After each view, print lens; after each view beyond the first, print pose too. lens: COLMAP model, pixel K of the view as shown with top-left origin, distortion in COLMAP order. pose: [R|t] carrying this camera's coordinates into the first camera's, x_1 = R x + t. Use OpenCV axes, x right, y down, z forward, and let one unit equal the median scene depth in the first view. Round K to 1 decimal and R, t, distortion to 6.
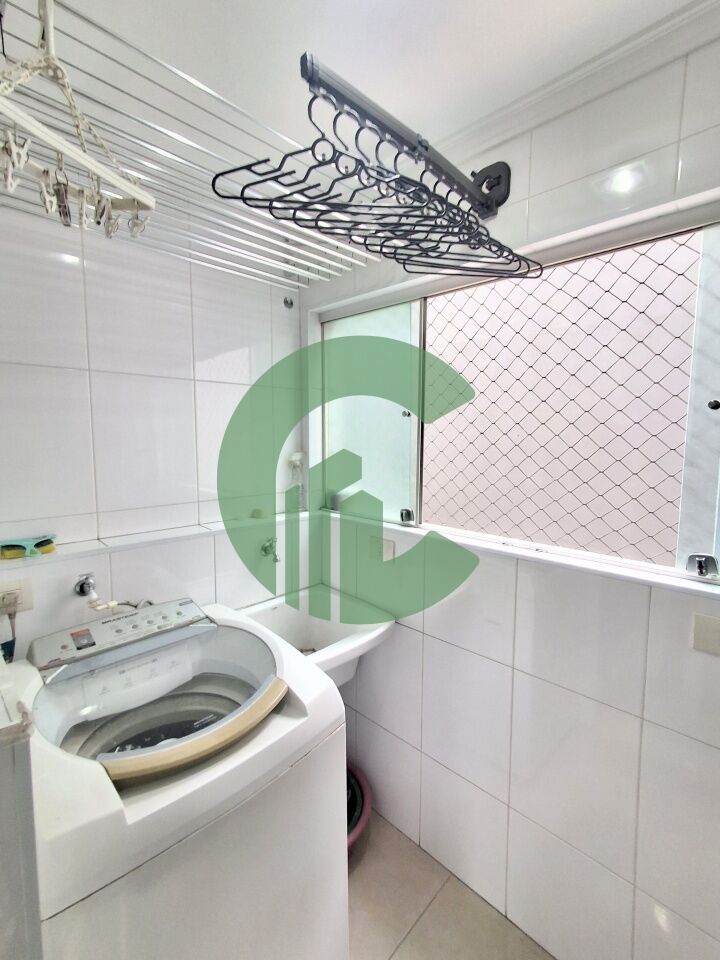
lens RADIAL K [[438.5, 0, 362.6], [0, 438.5, 479.9], [0, 0, 1]] dist [-0.001626, 0.002436]
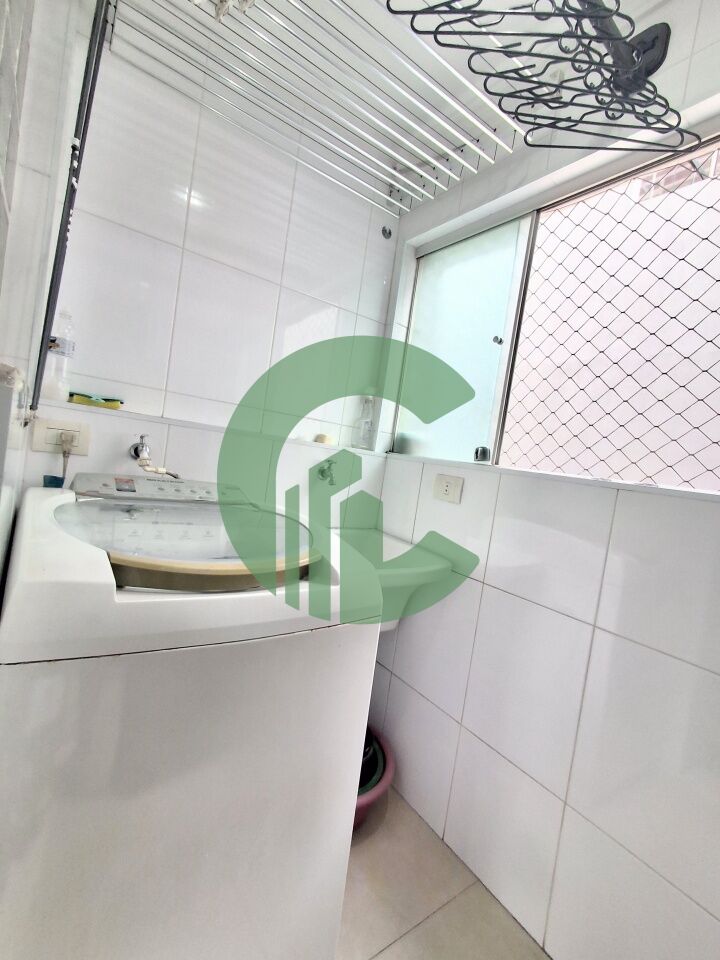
lens RADIAL K [[438.5, 0, 358.6], [0, 438.5, 475.1], [0, 0, 1]] dist [-0.001626, 0.002436]
pose [[0.975497, 0.146442, -0.164194, 0.008799], [-0.156696, 0.986315, -0.051270, 0.212976], [0.154438, 0.075742, 0.985095, 0.092764]]
